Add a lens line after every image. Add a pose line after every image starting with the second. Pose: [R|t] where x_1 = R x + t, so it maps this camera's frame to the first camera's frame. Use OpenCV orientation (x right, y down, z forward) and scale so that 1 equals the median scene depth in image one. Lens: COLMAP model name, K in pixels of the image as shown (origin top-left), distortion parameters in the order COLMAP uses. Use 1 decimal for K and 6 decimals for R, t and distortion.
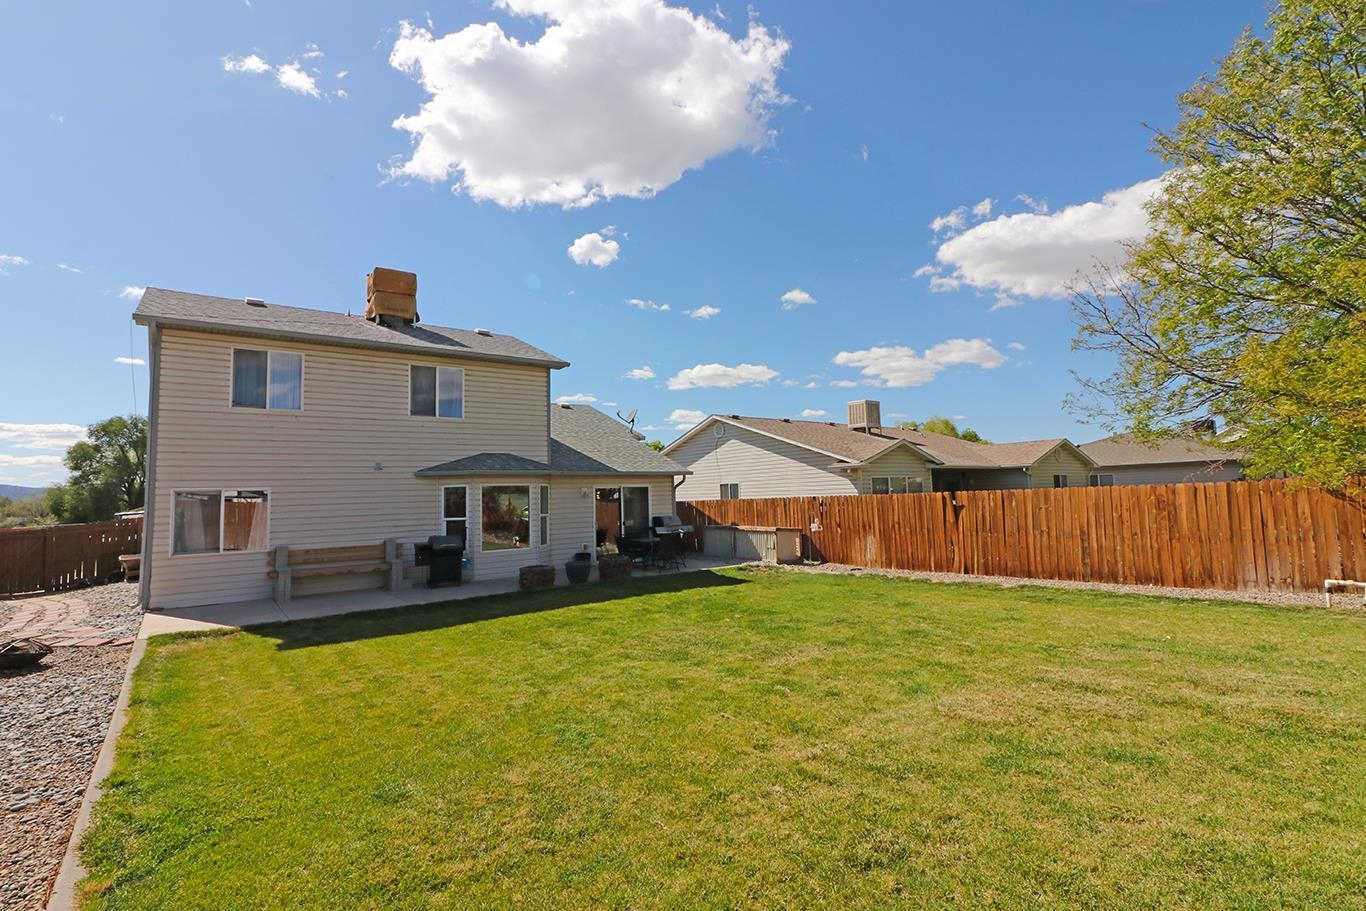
lens RADIAL K [[645.1, 0, 679.9], [0, 645.1, 436.0], [0, 0, 1]] dist [-0.021120, -0.000254]
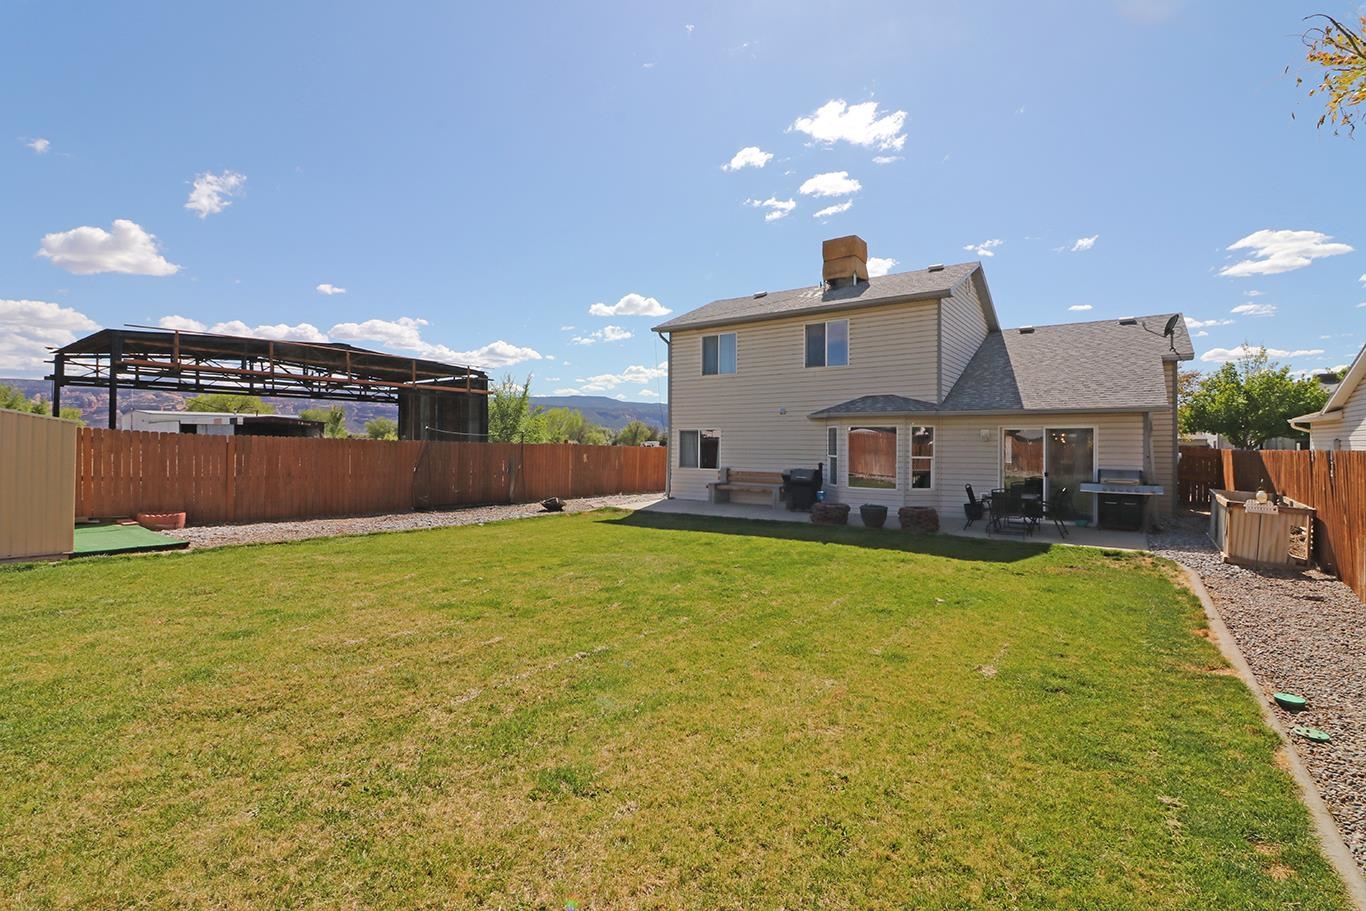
lens RADIAL K [[608.4, 0, 683.0], [0, 608.4, 455.5], [0, 0, 1]] dist [-0.001109, -0.000085]
pose [[0.299414, 0.049959, -0.952815, 0.631408], [0.077268, 0.994079, 0.076403, 0.027246], [0.950990, -0.096498, 0.293780, 0.454374]]
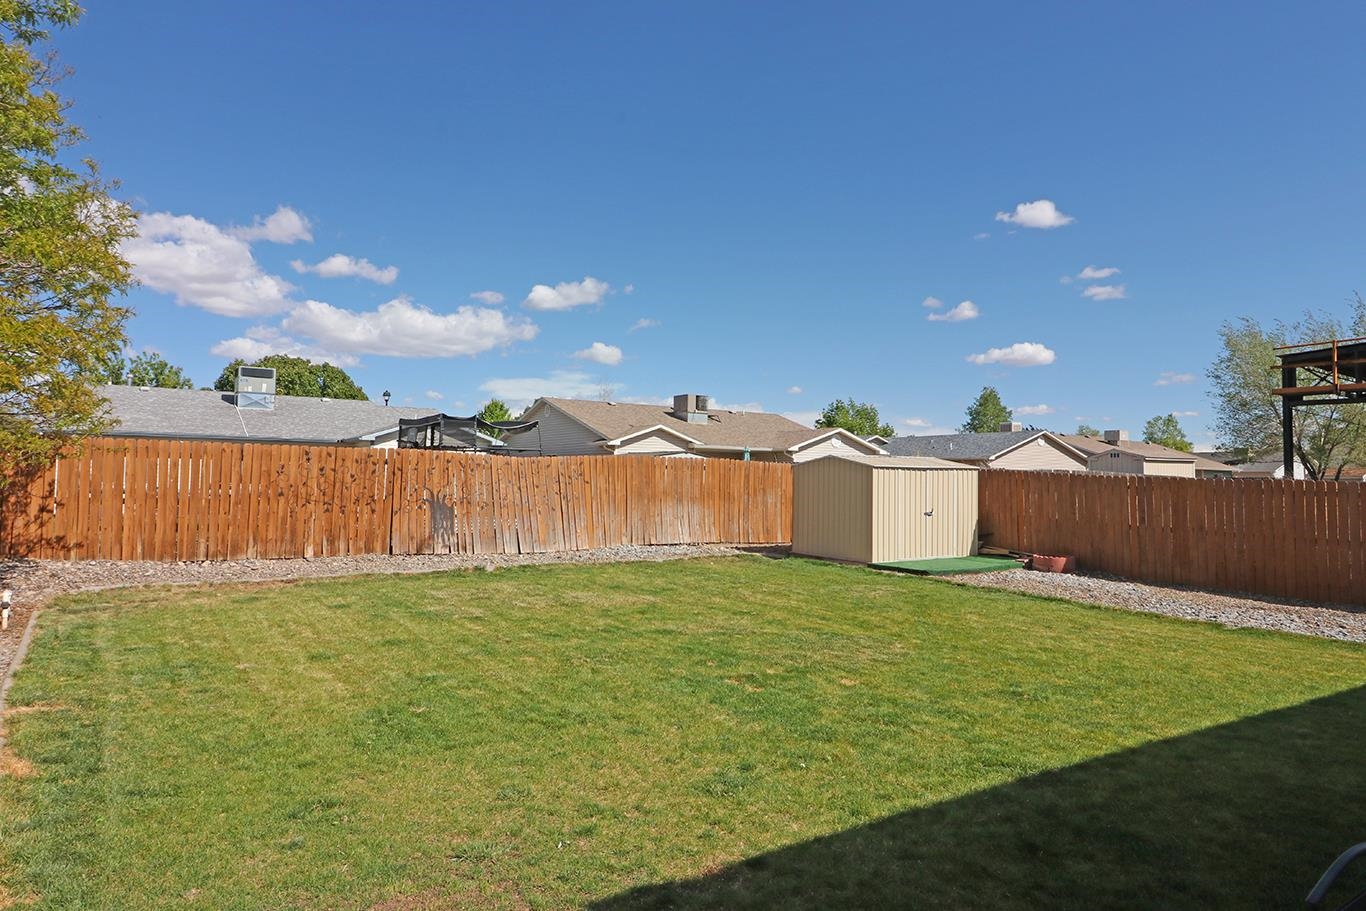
lens RADIAL K [[821.8, 0, 680.5], [0, 821.8, 434.4], [0, 0, 1]] dist [0.005010, 0.000947]
pose [[-0.996141, 0.020649, 0.085309, 0.027339], [0.007760, 0.988846, -0.148738, 0.113694], [-0.087428, -0.147502, -0.985190, 1.147853]]
